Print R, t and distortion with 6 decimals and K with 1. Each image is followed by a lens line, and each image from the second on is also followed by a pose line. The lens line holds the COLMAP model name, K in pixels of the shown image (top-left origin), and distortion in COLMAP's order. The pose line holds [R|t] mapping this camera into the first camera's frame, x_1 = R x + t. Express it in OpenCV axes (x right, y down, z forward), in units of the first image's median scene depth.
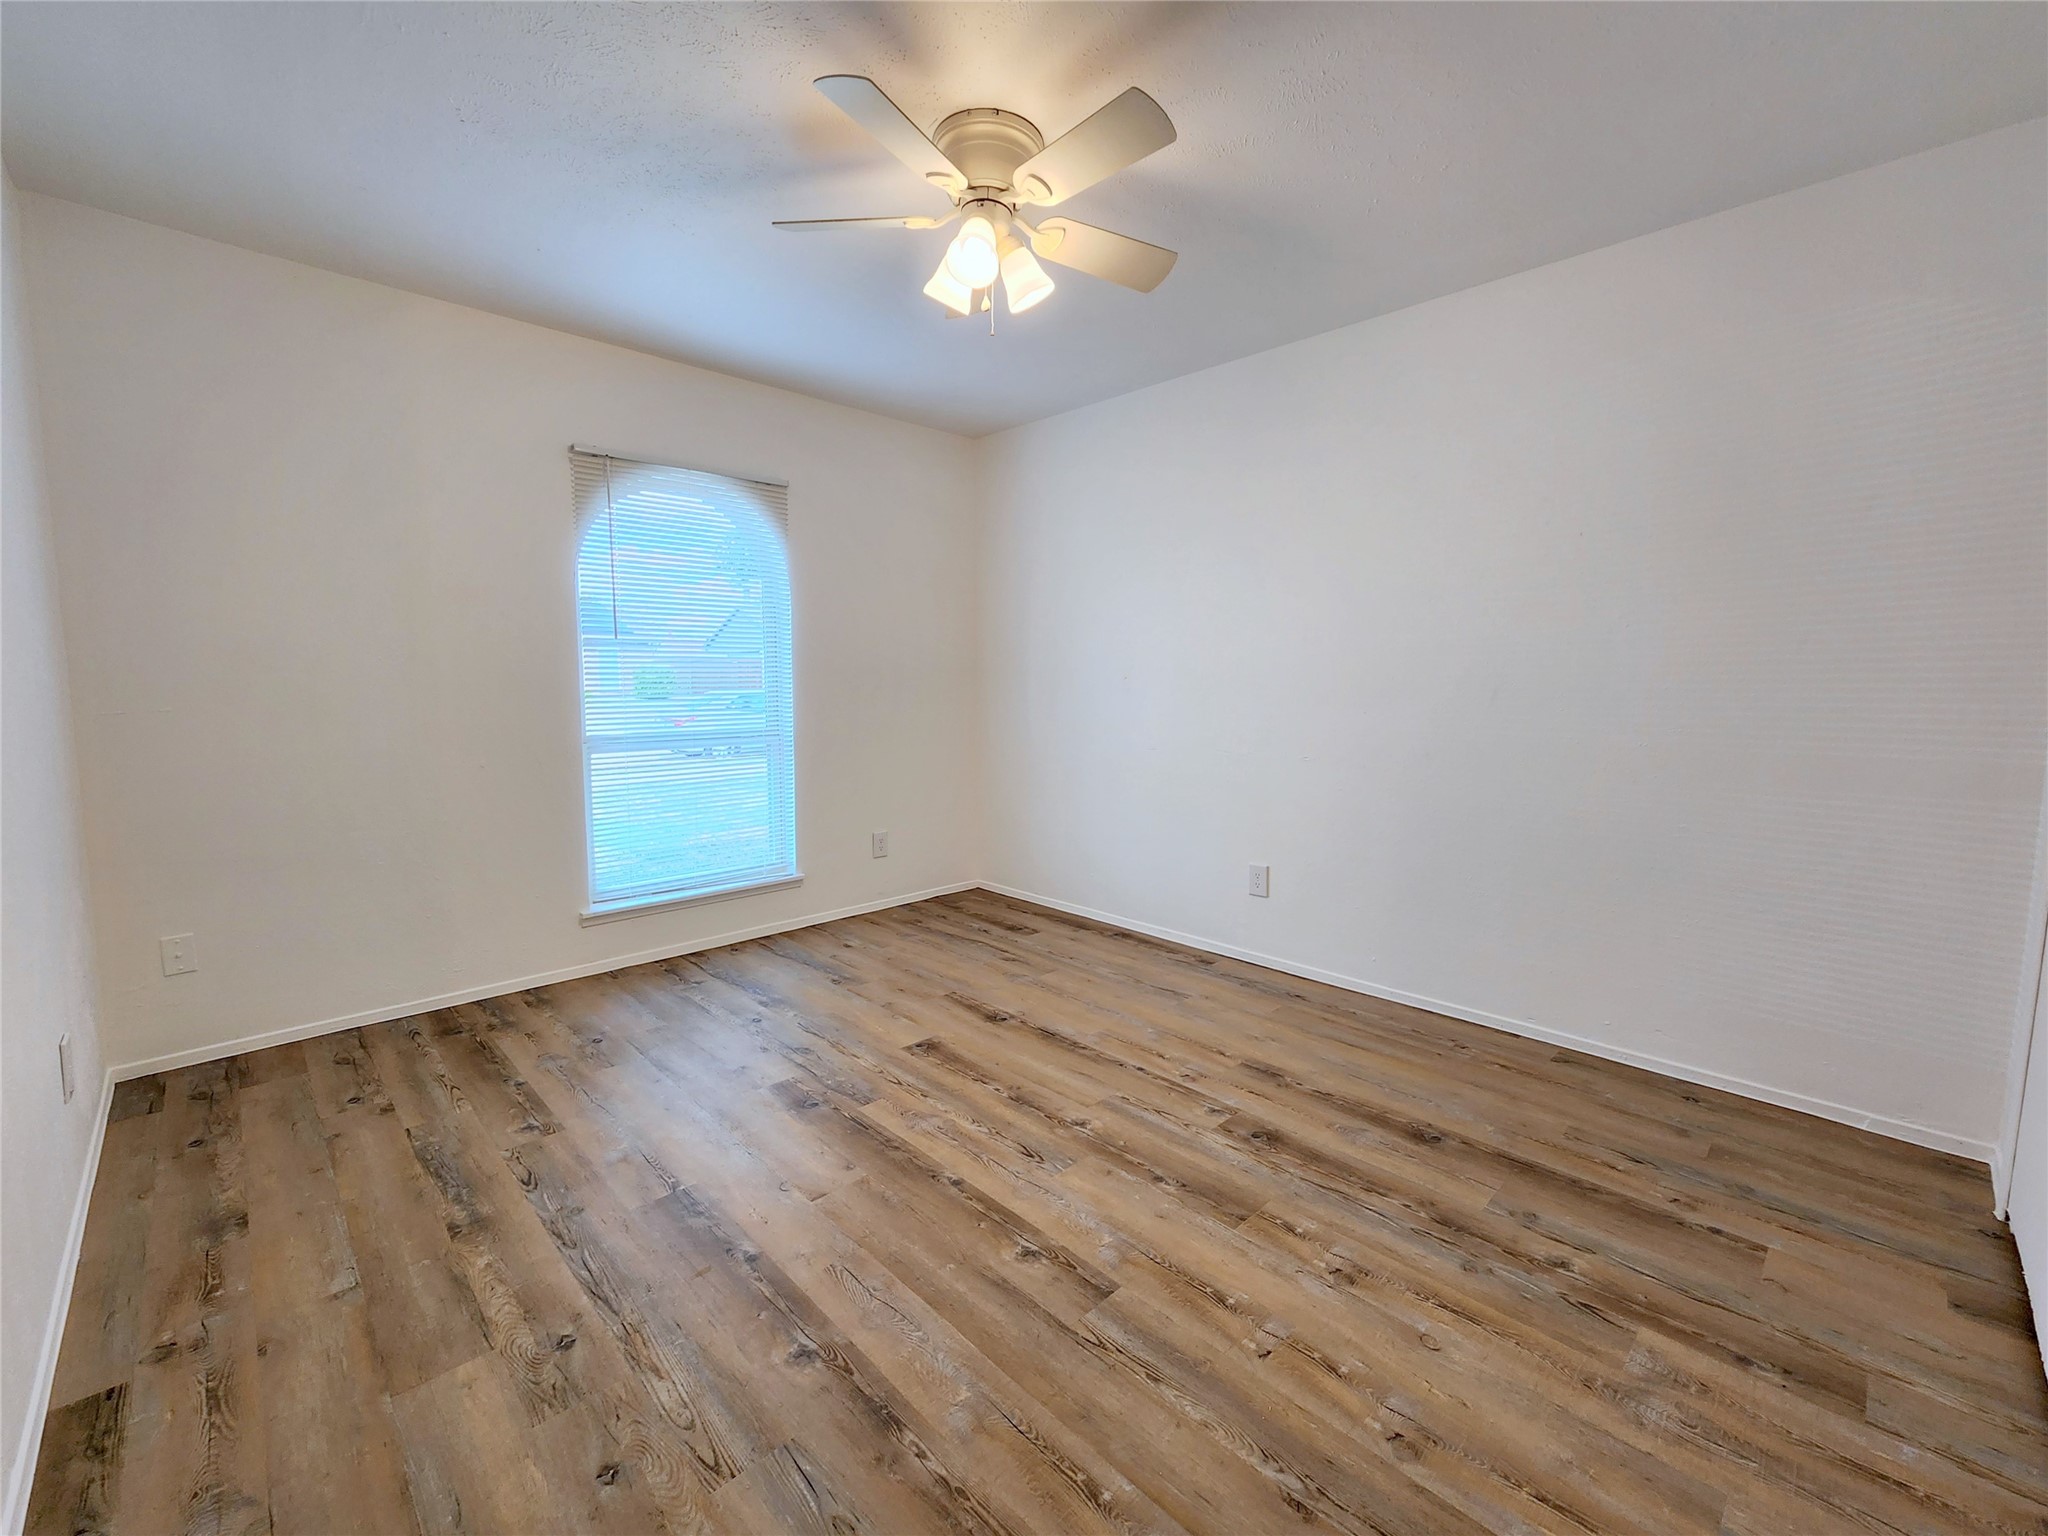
lens RADIAL K [[837.9, 0, 1027.6], [0, 837.9, 763.4], [0, 0, 1]] dist [0.012045, -0.007581]
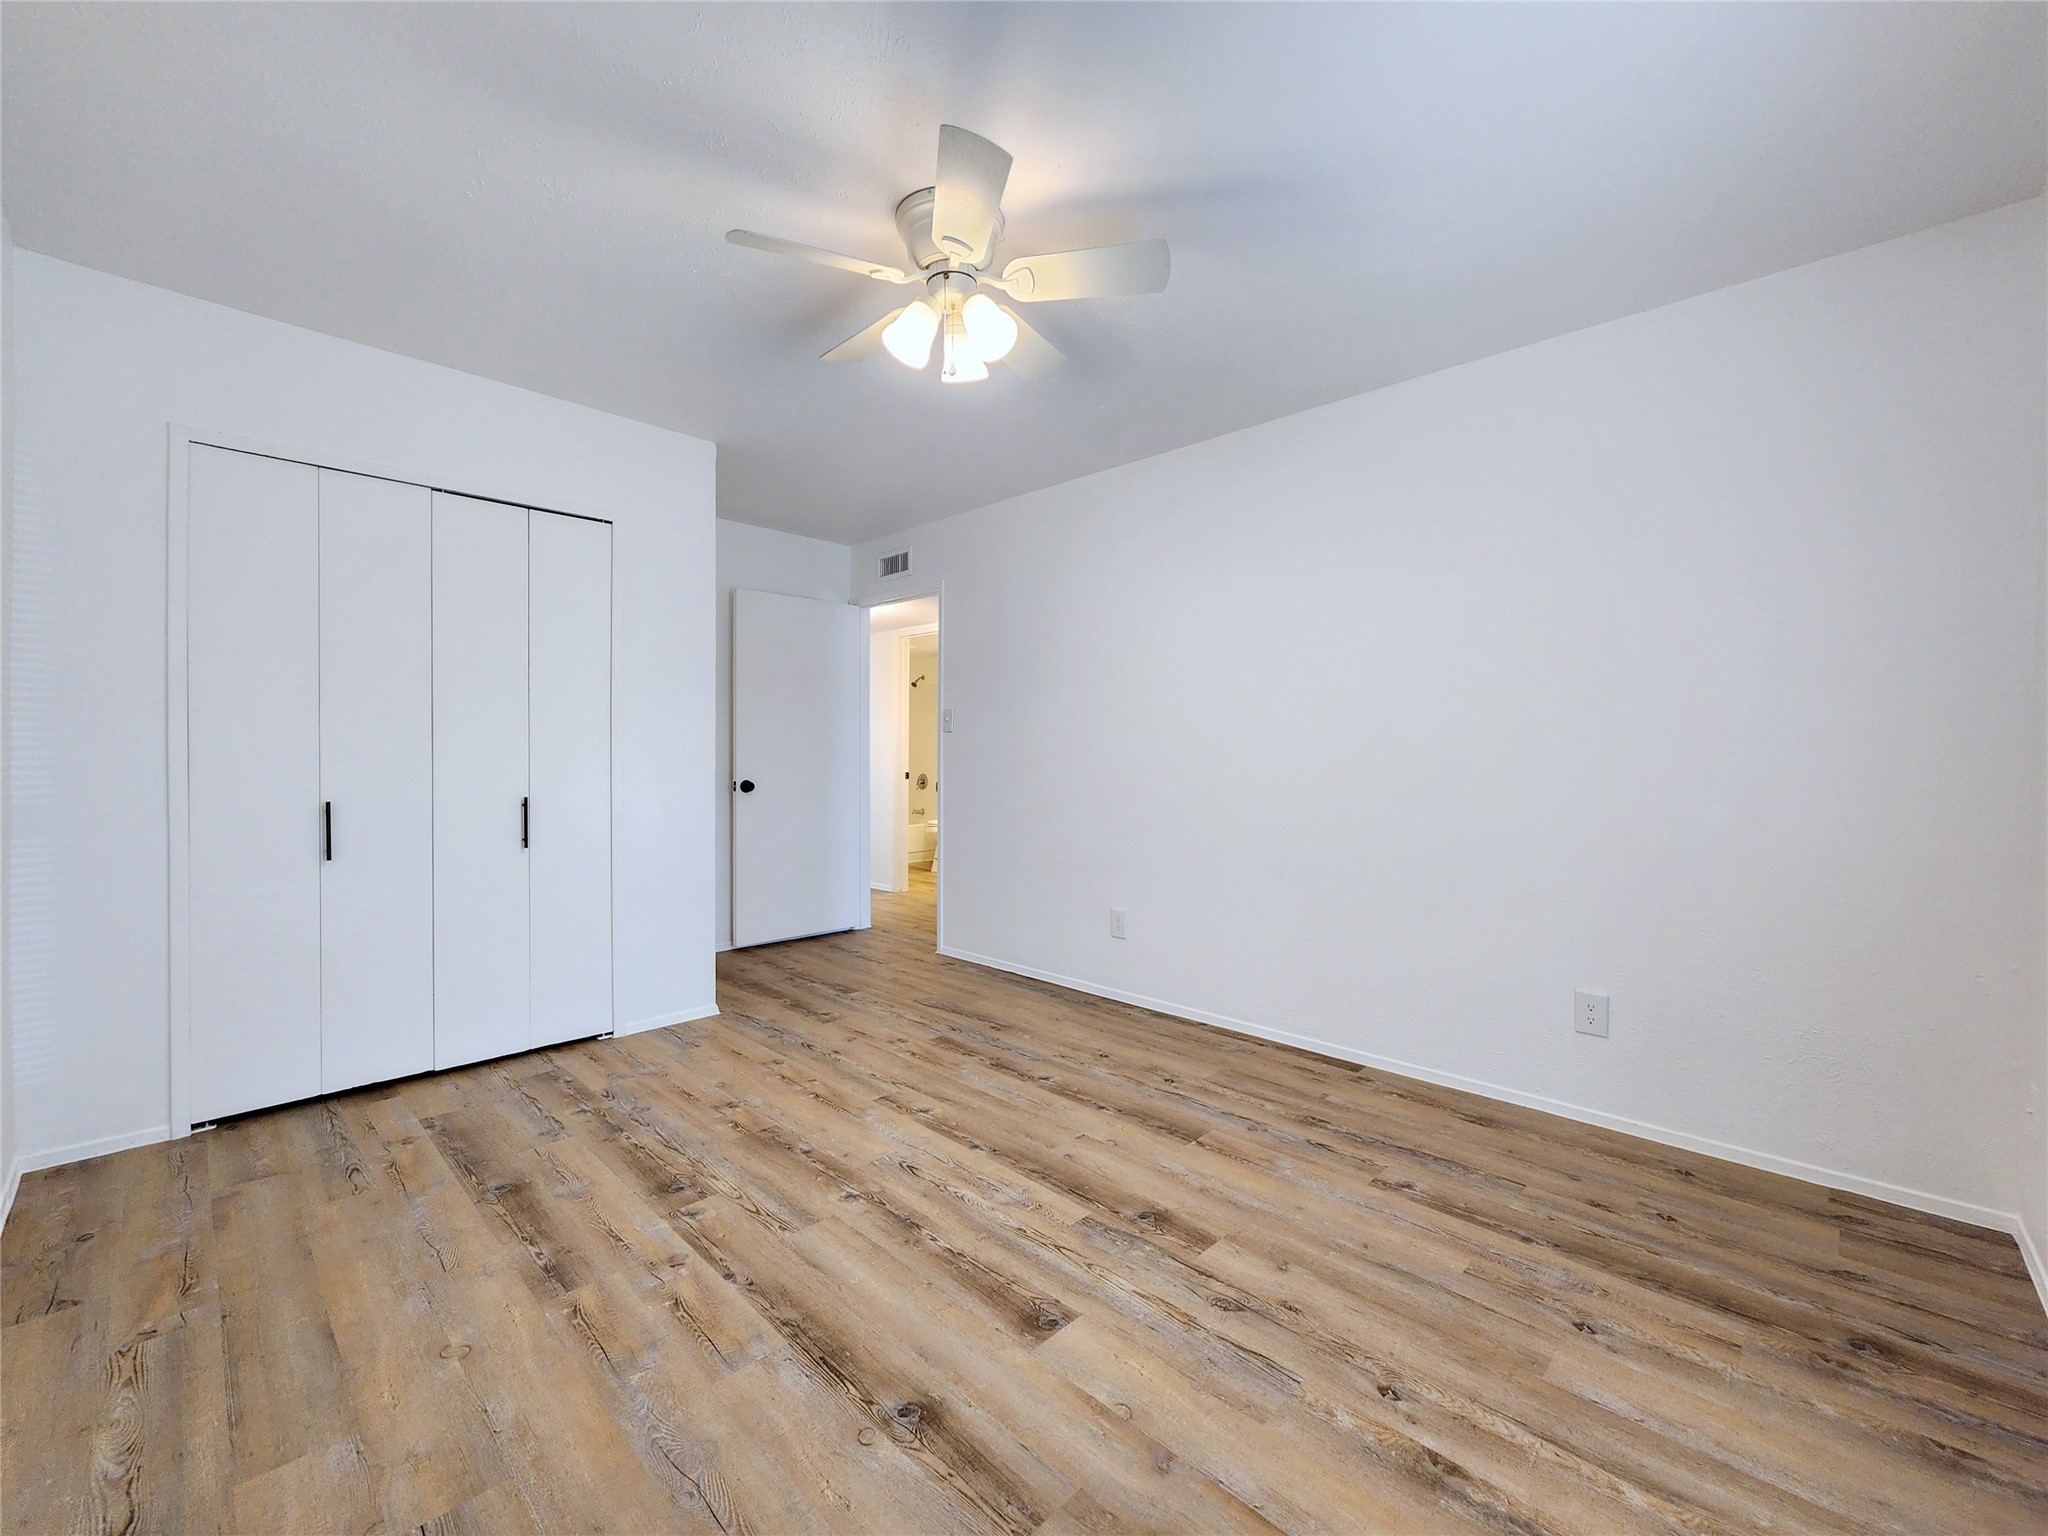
lens RADIAL K [[837.9, 0, 1027.6], [0, 837.9, 763.4], [0, 0, 1]] dist [0.012045, -0.007581]
pose [[-0.999671, -0.008367, -0.024228, -0.109732], [-0.010988, 0.993854, 0.110155, -0.167801], [0.023158, 0.110385, -0.993619, 1.872604]]
